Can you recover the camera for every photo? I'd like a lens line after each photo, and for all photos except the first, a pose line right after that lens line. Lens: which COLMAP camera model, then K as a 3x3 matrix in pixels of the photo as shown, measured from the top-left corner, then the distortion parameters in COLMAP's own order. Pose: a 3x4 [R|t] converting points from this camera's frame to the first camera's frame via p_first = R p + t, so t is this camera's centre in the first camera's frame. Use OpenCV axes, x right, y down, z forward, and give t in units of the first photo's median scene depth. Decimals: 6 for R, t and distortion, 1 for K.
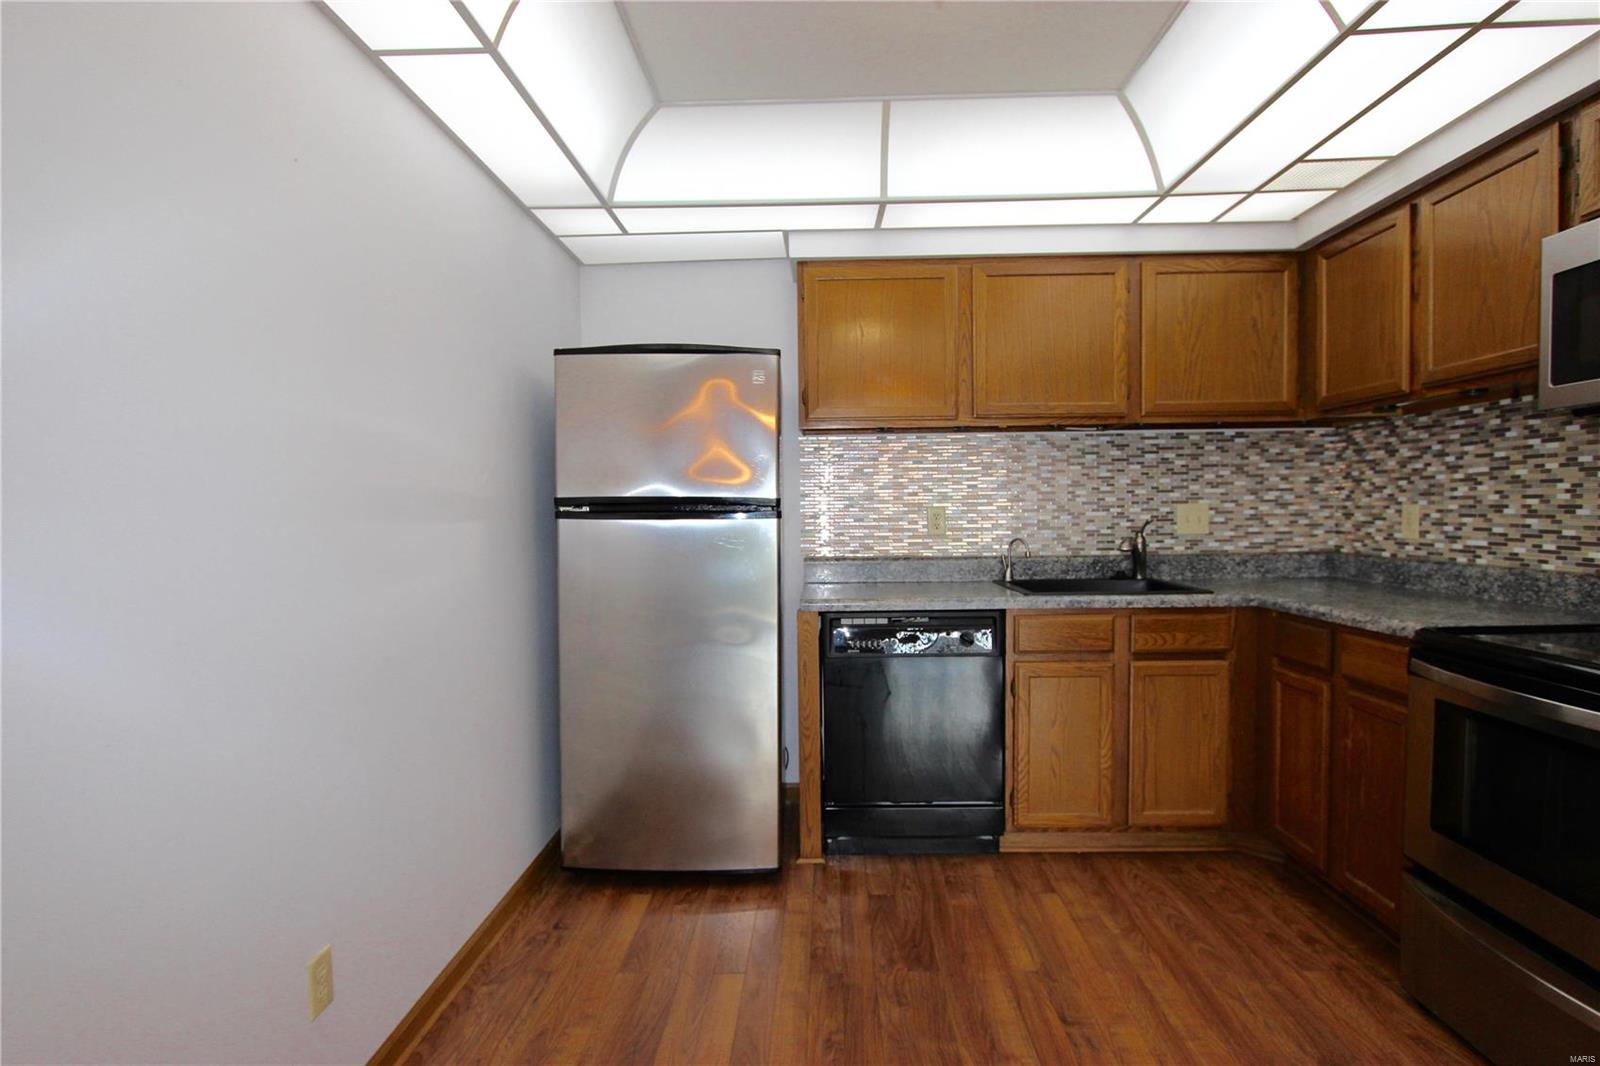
lens RADIAL K [[814.2, 0, 800.2], [0, 814.2, 548.5], [0, 0, 1]] dist [-0.022976, 0.005779]
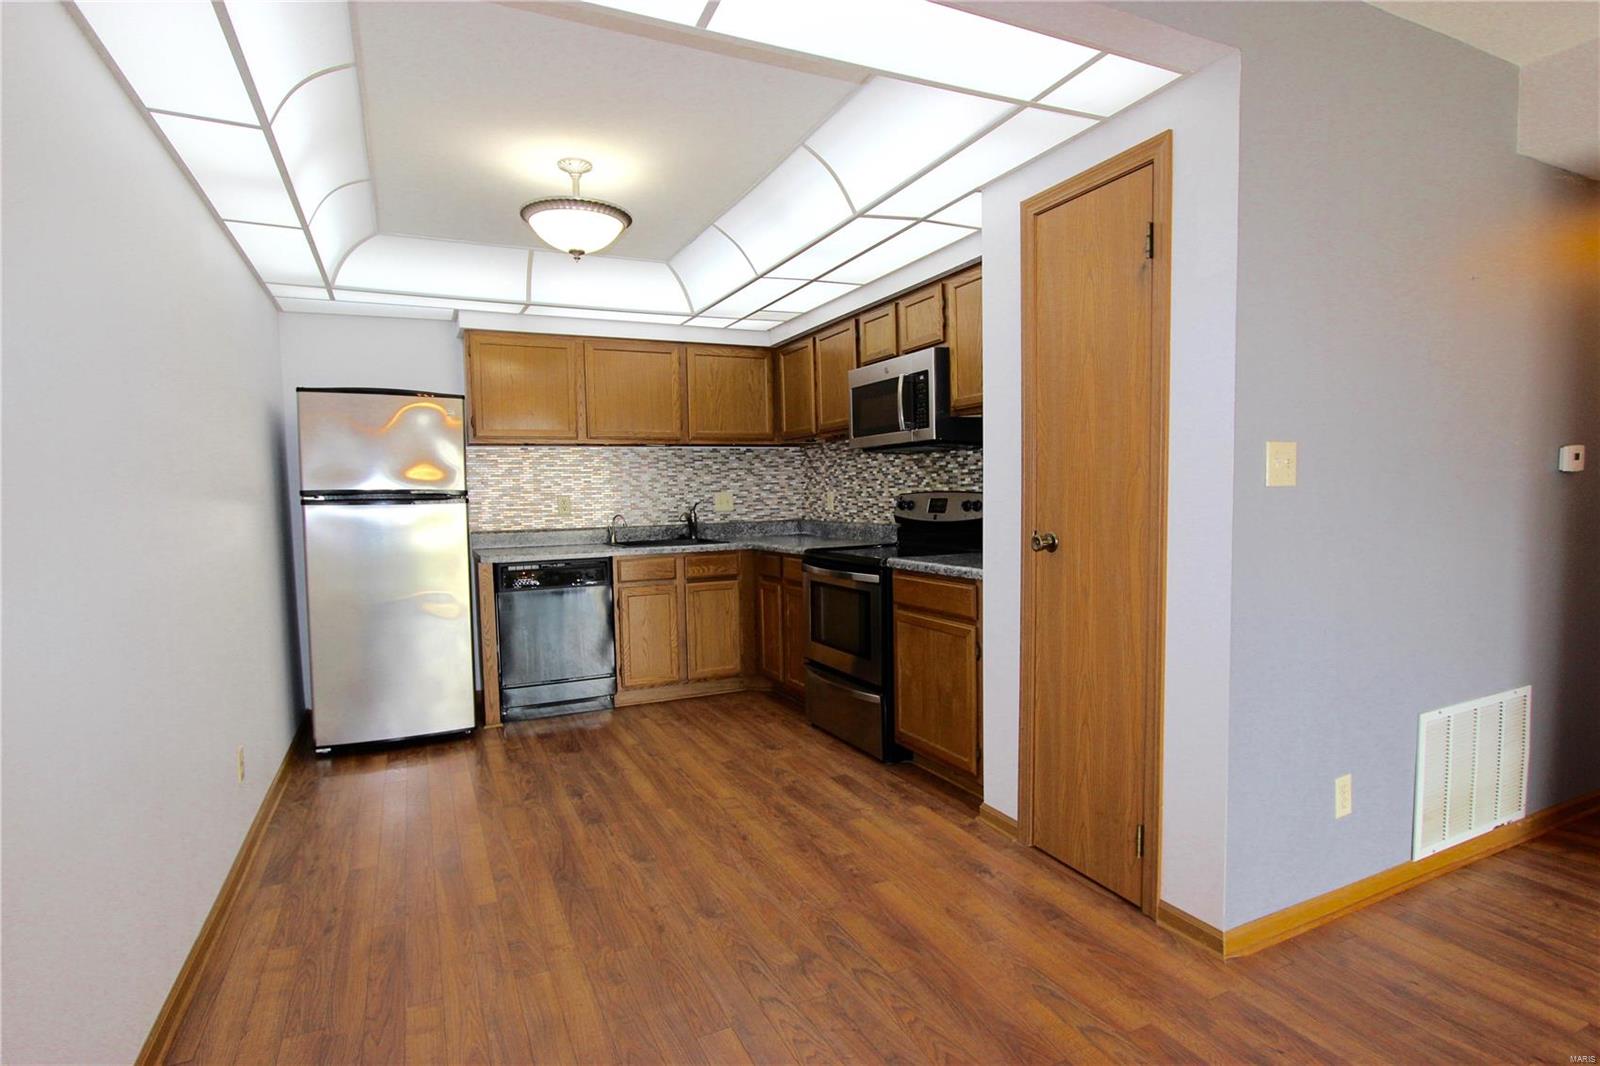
lens RADIAL K [[814.2, 0, 800.2], [0, 814.2, 548.5], [0, 0, 1]] dist [-0.022976, 0.005779]
pose [[0.887076, -0.037243, 0.460118, -0.164516], [0.031911, 0.999303, 0.019366, 0.037318], [-0.460518, -0.002496, 0.887647, -0.626952]]
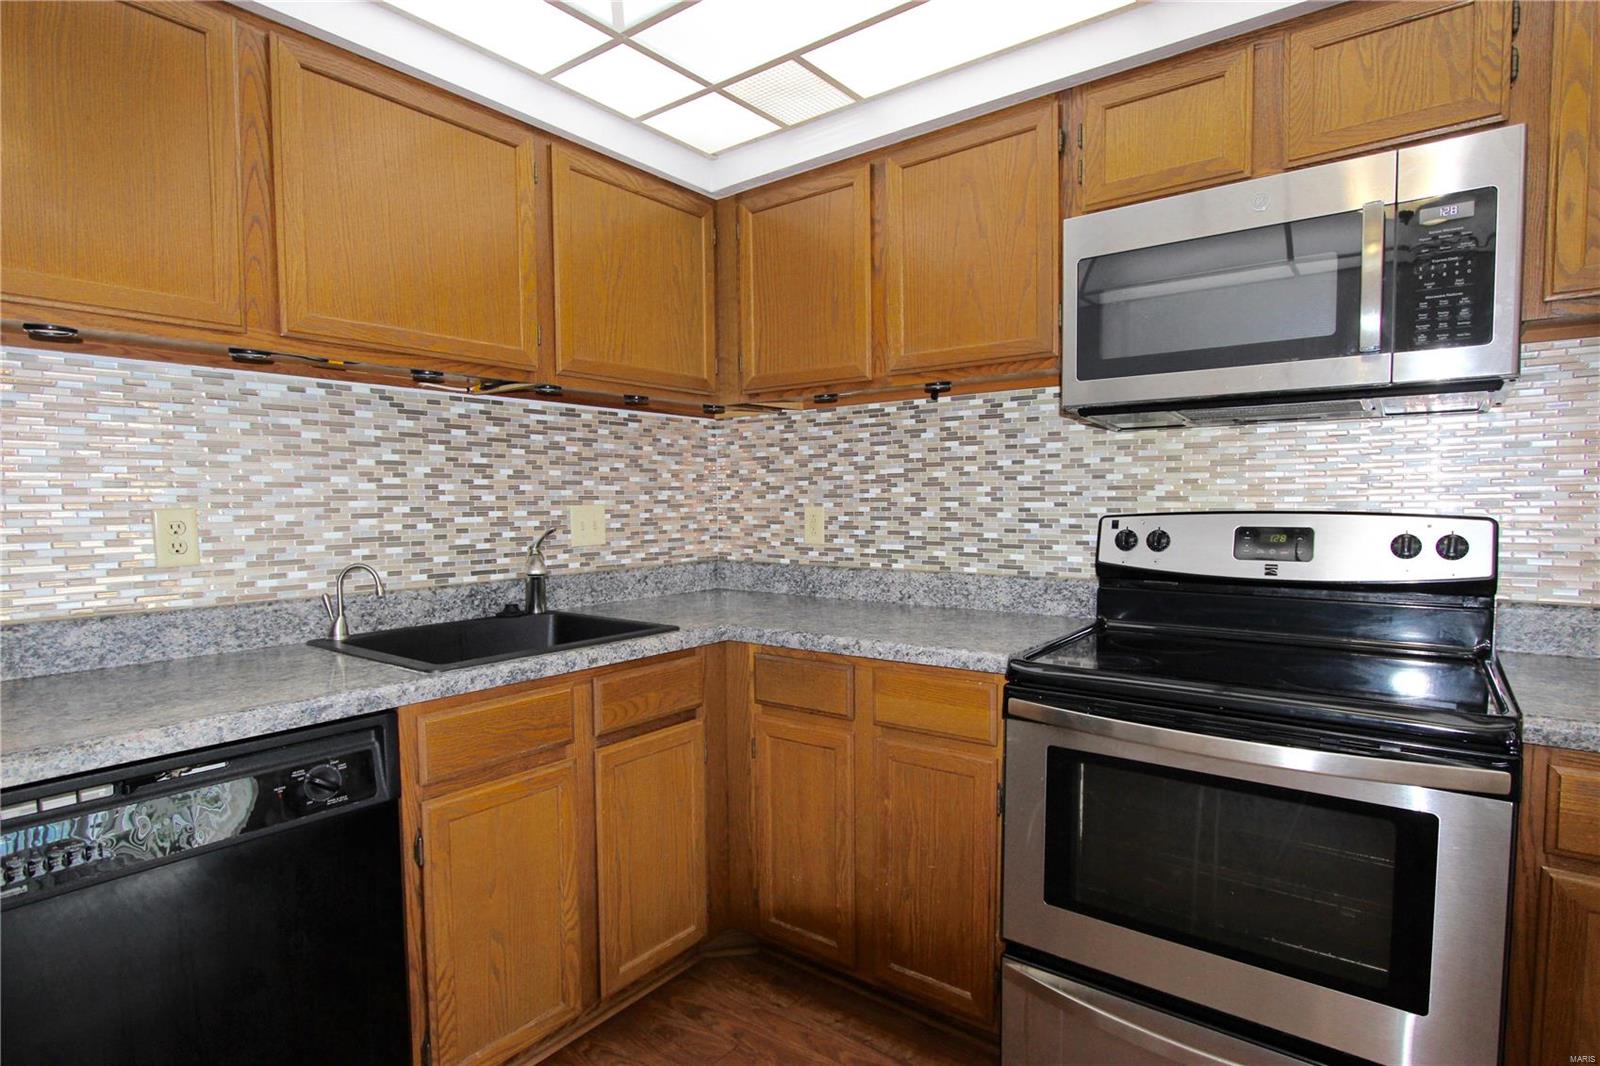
lens RADIAL K [[814.2, 0, 800.2], [0, 814.2, 548.5], [0, 0, 1]] dist [-0.022976, 0.005779]
pose [[0.586719, -0.038743, 0.808863, -0.011748], [0.038957, 0.999049, 0.019595, -0.025977], [-0.808853, 0.020014, 0.587670, 0.469781]]
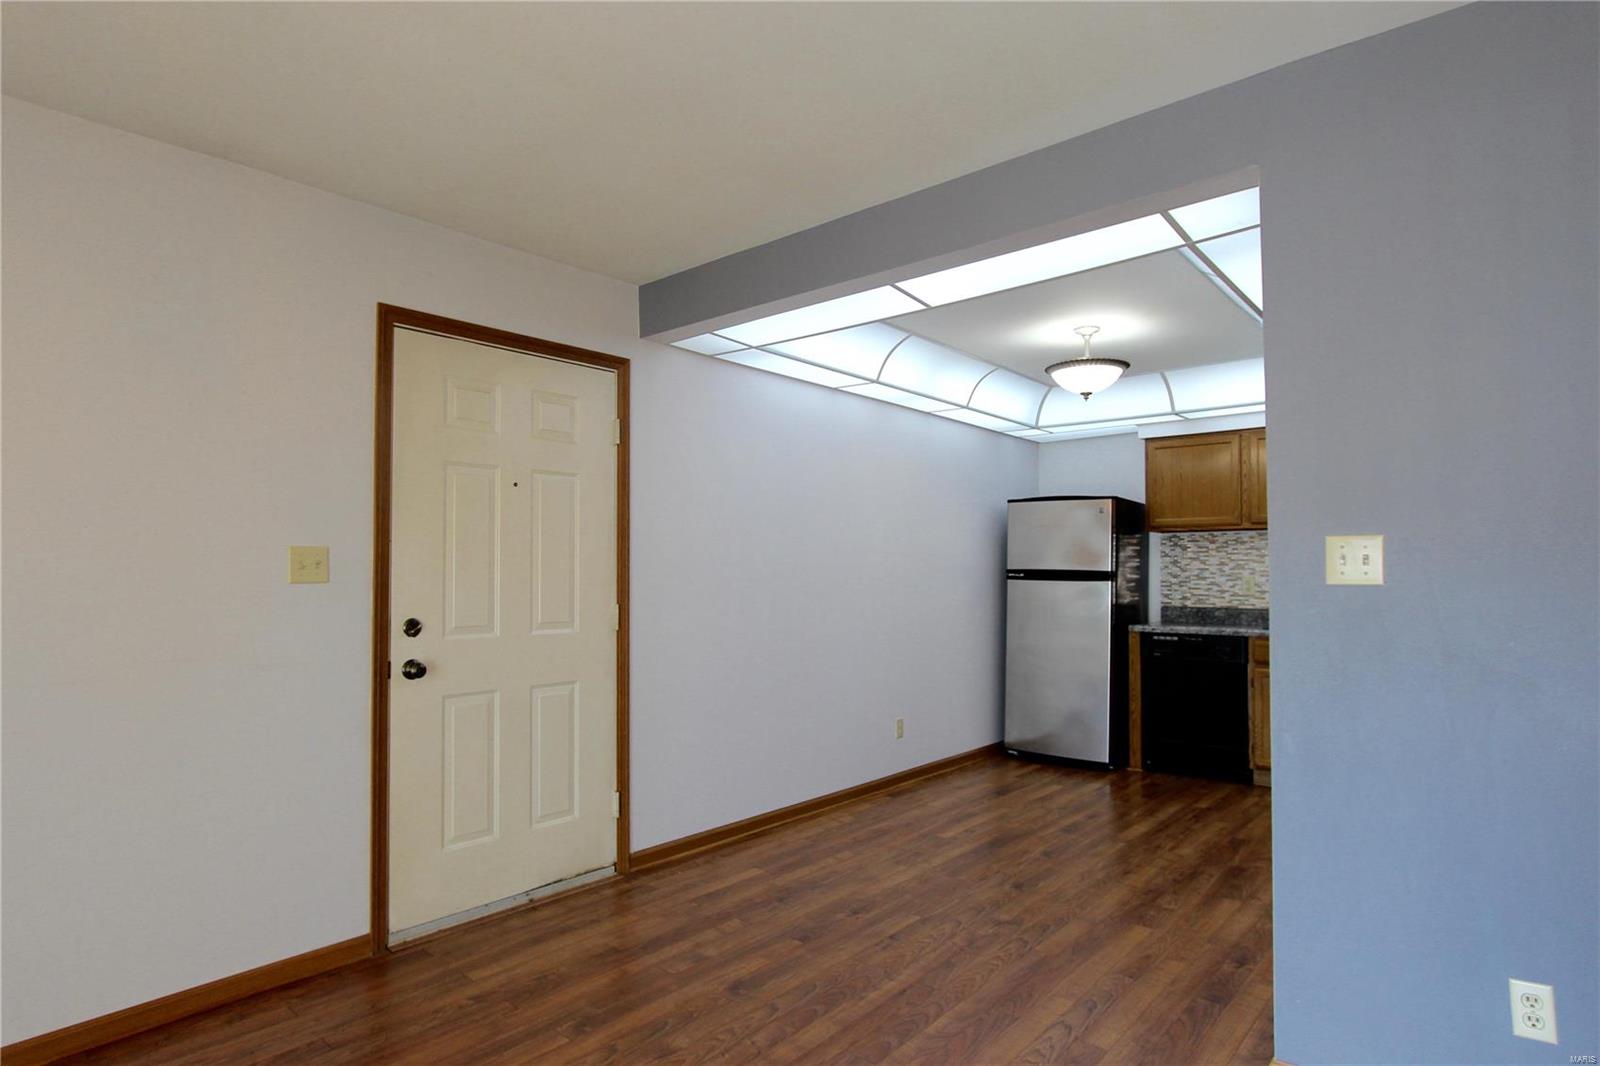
lens RADIAL K [[862.0, 0, 800.0], [0, 862.0, 533.0], [0, 0, 1]] dist [-0.024619, 0.000760]
pose [[0.773450, -0.015222, -0.633675, 0.654592], [-0.046734, 0.995621, -0.080958, 0.046558], [0.632132, 0.092231, 0.769352, -1.000304]]
